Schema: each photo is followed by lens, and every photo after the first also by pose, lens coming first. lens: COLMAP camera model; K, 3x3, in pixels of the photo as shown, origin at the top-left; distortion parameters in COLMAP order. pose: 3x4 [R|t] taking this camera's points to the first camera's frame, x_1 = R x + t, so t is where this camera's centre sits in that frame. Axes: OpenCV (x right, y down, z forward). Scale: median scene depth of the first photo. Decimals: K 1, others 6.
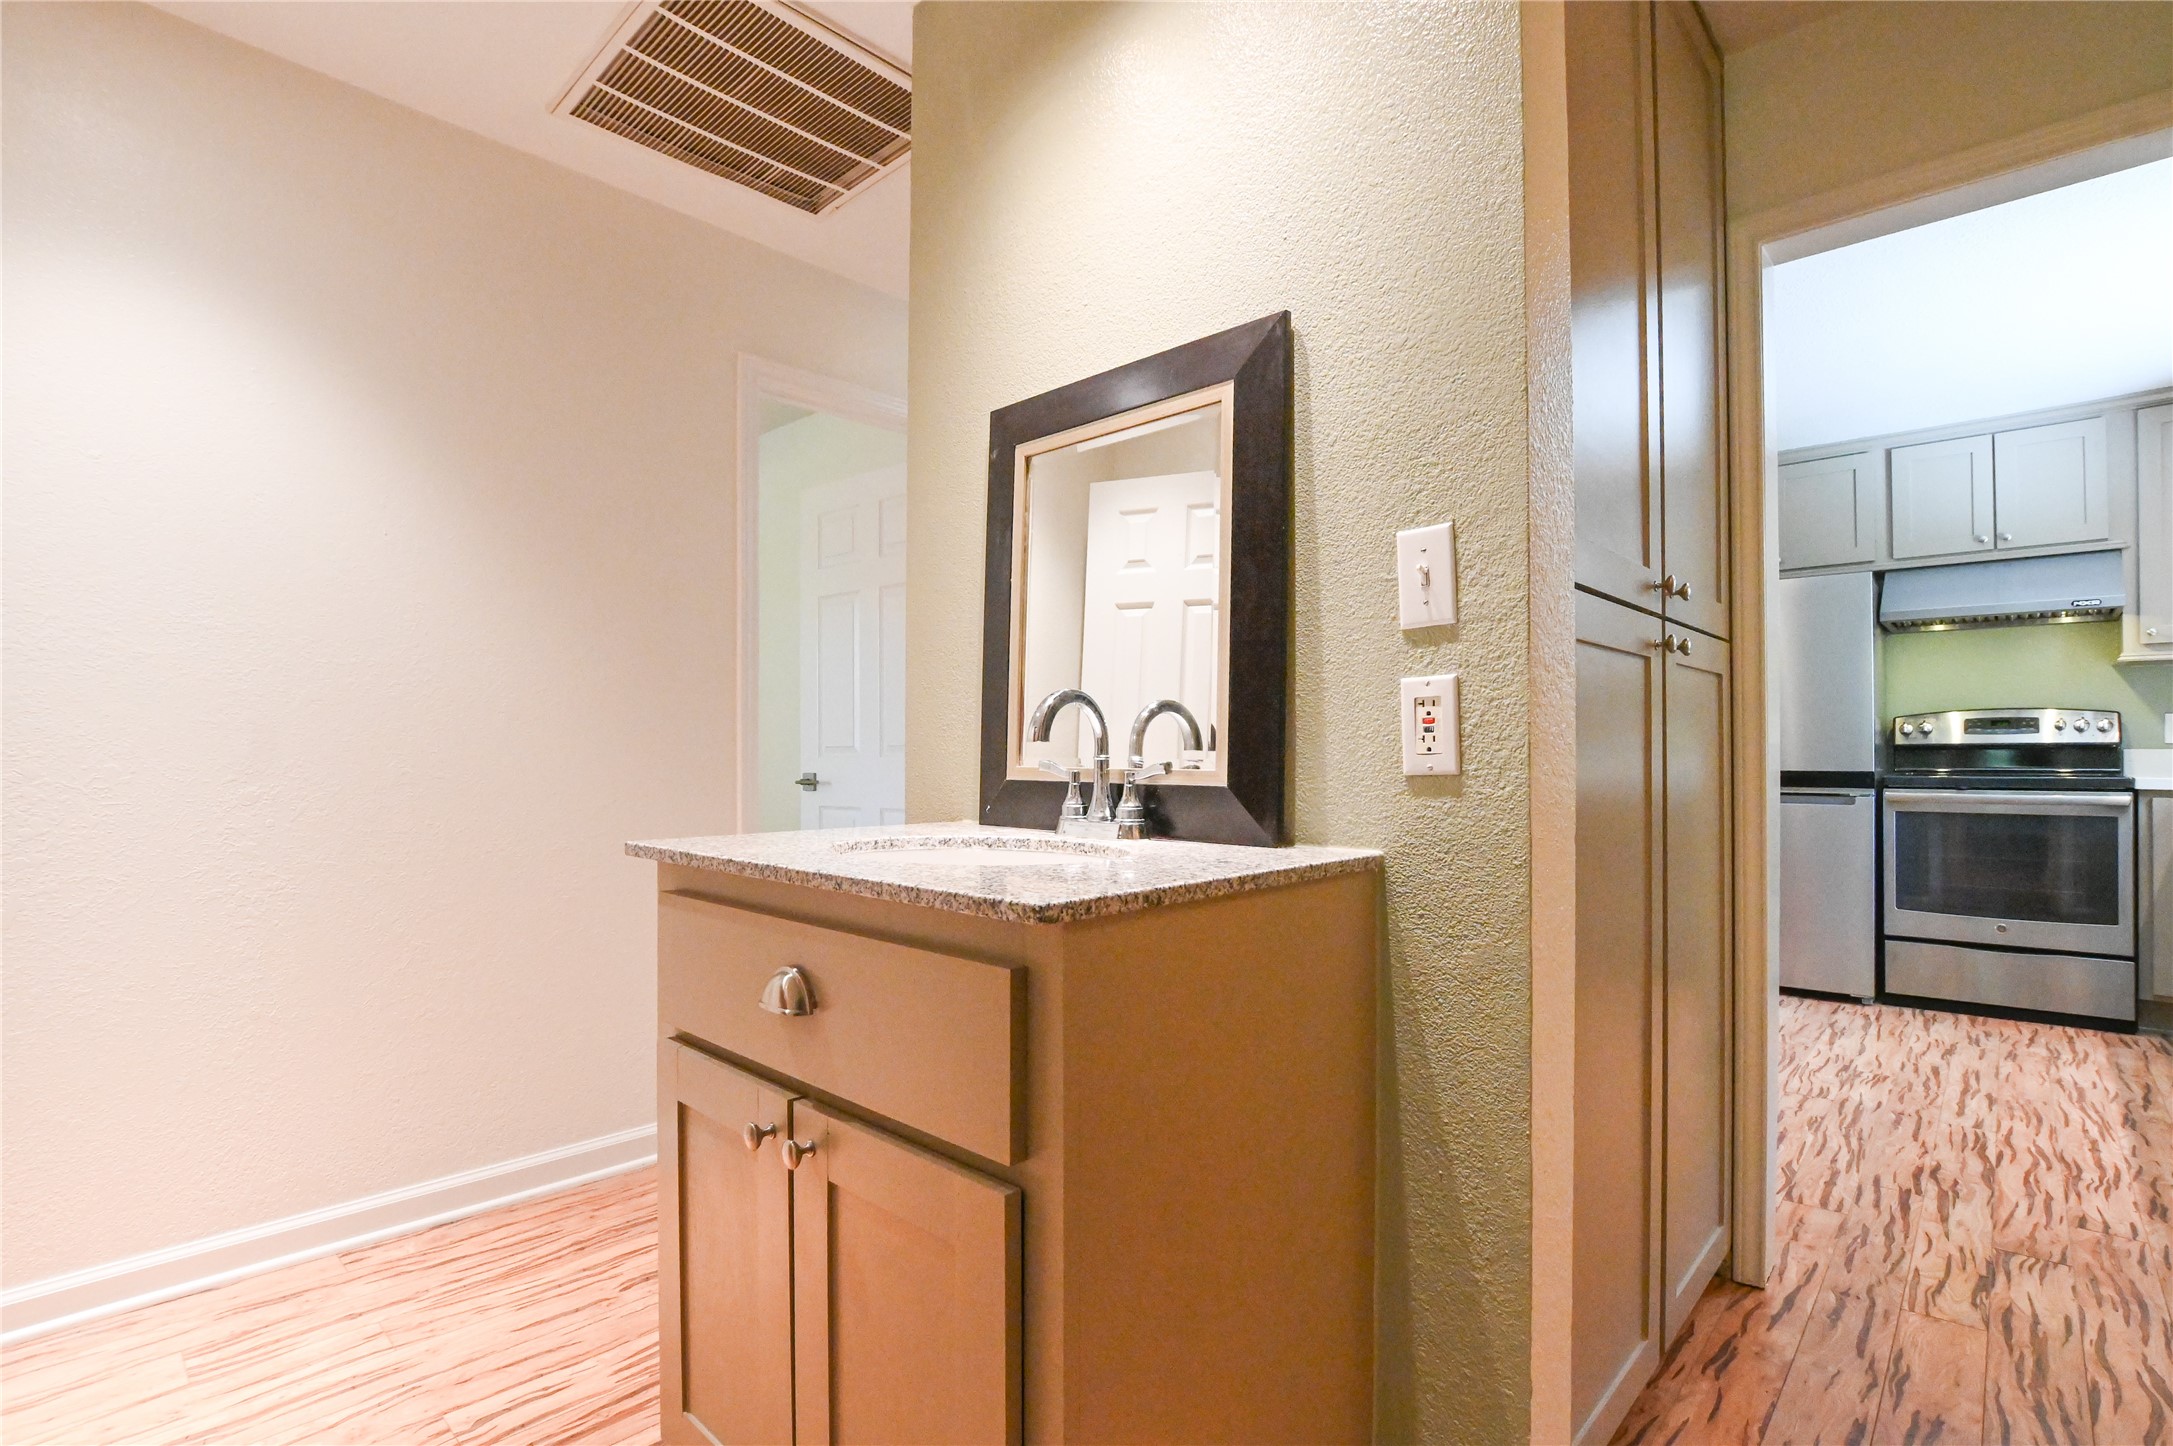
lens RADIAL K [[1034.1, 0, 1090.0], [0, 1034.1, 748.5], [0, 0, 1]] dist [-0.037852, 0.006935]
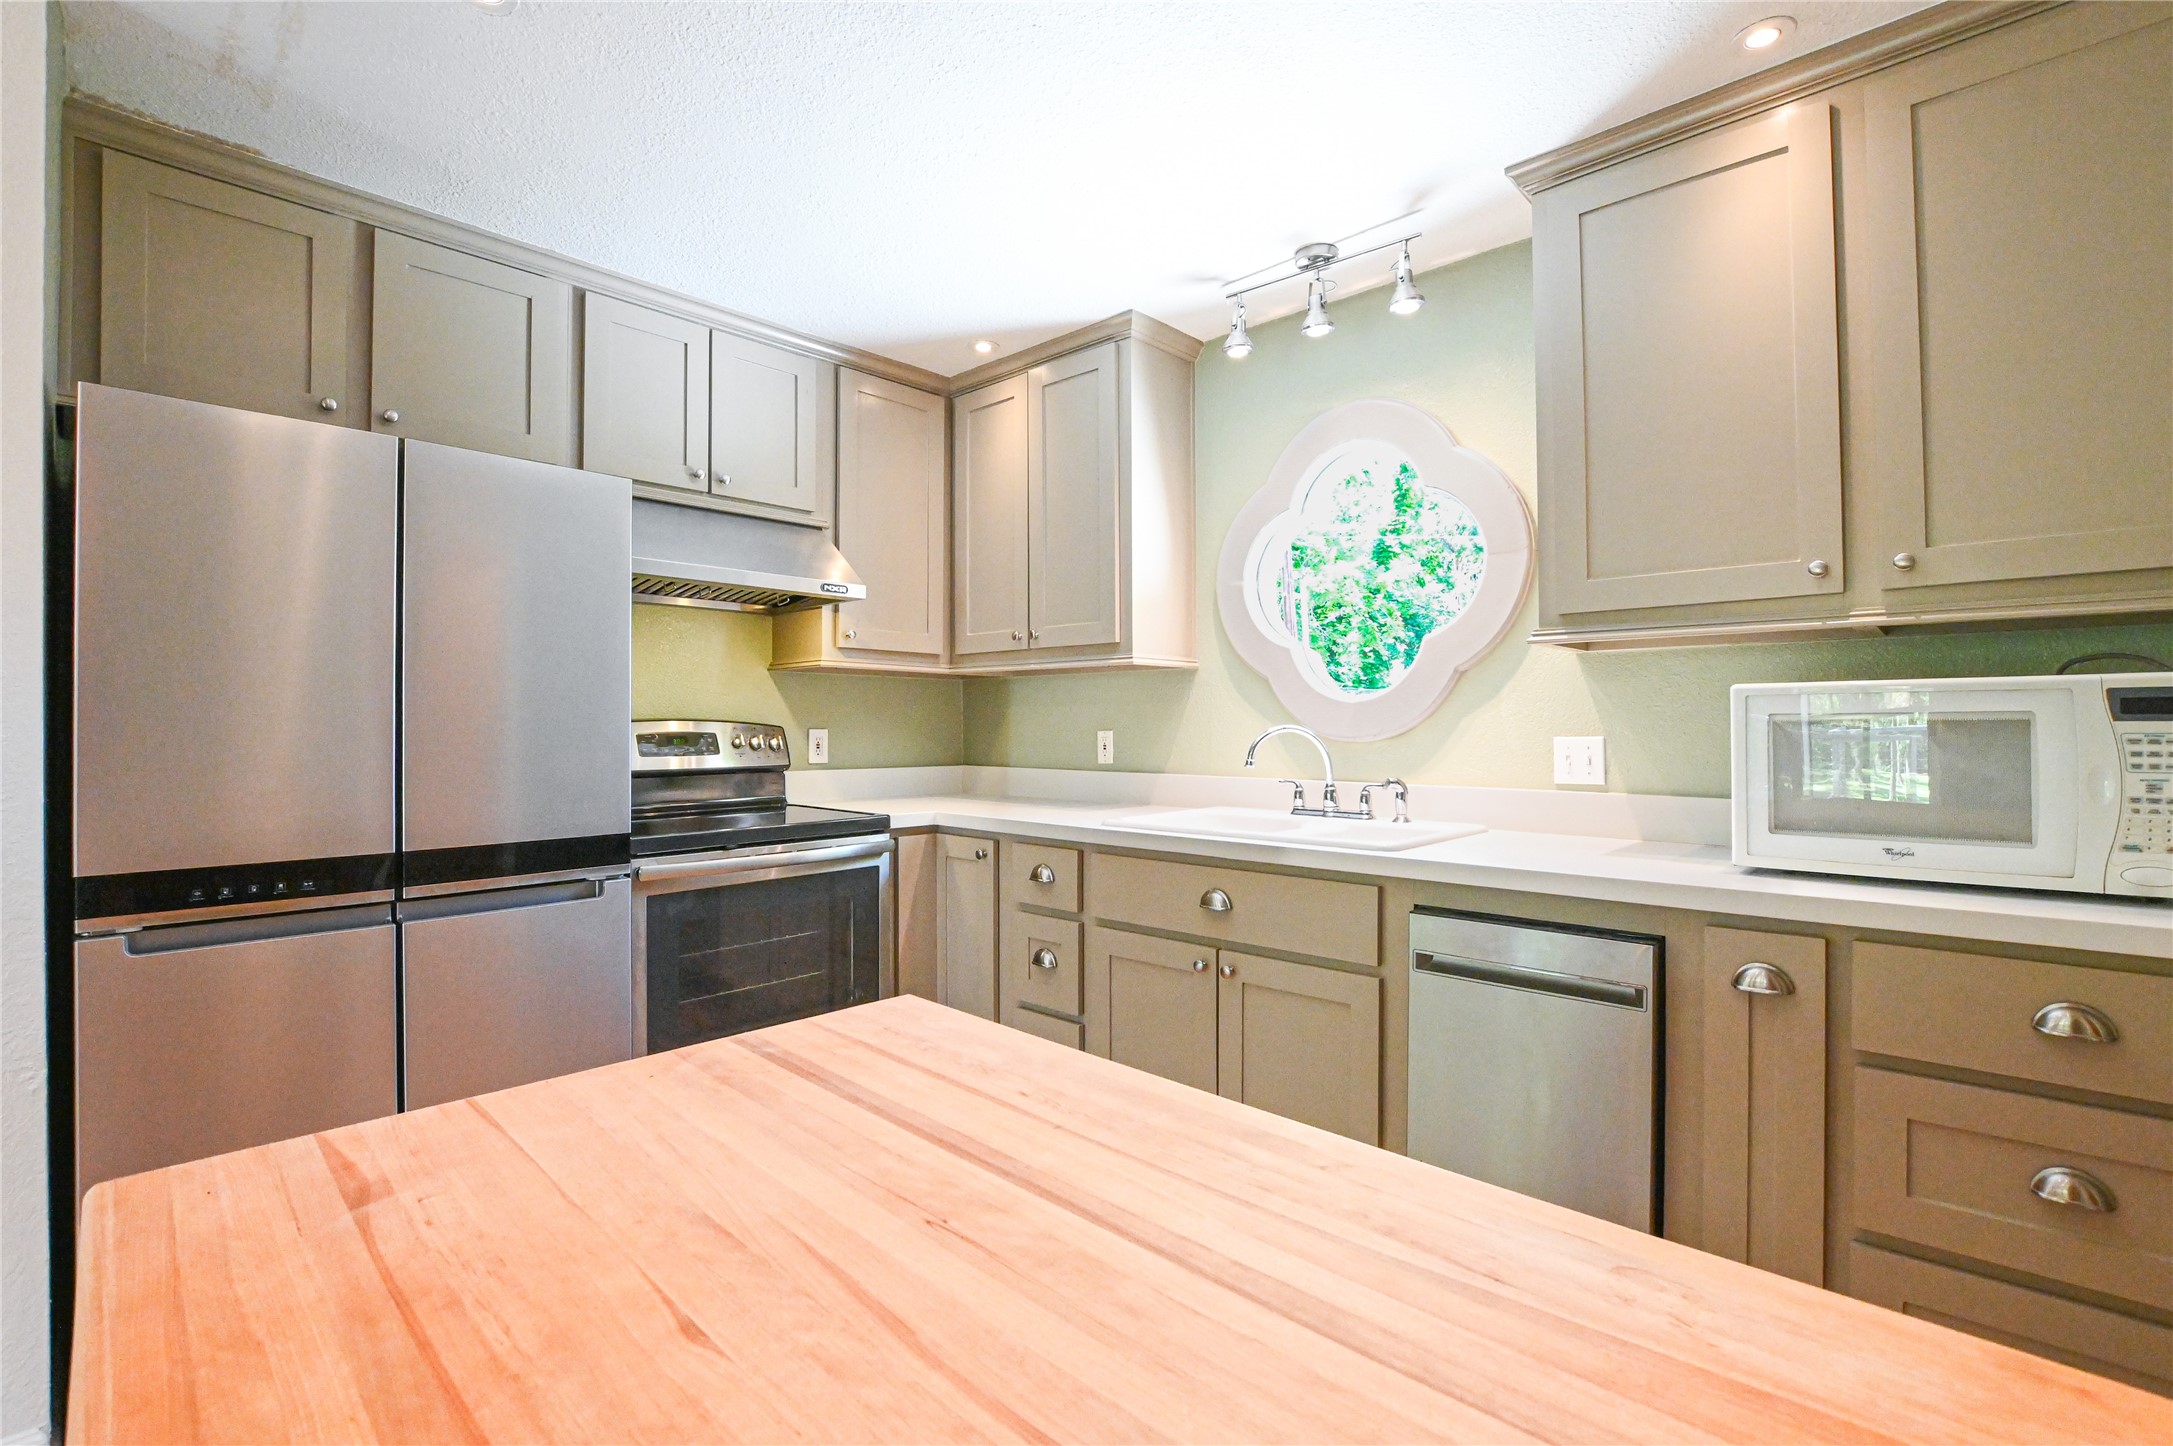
lens RADIAL K [[984.1, 0, 1086.5], [0, 984.1, 723.0], [0, 0, 1]] dist [-0.023261, 0.000974]
pose [[0.002244, 0.005311, 0.999983, 0.226703], [-0.003353, 0.999980, -0.005303, -0.036176], [-0.999992, -0.003341, 0.002262, 0.748701]]
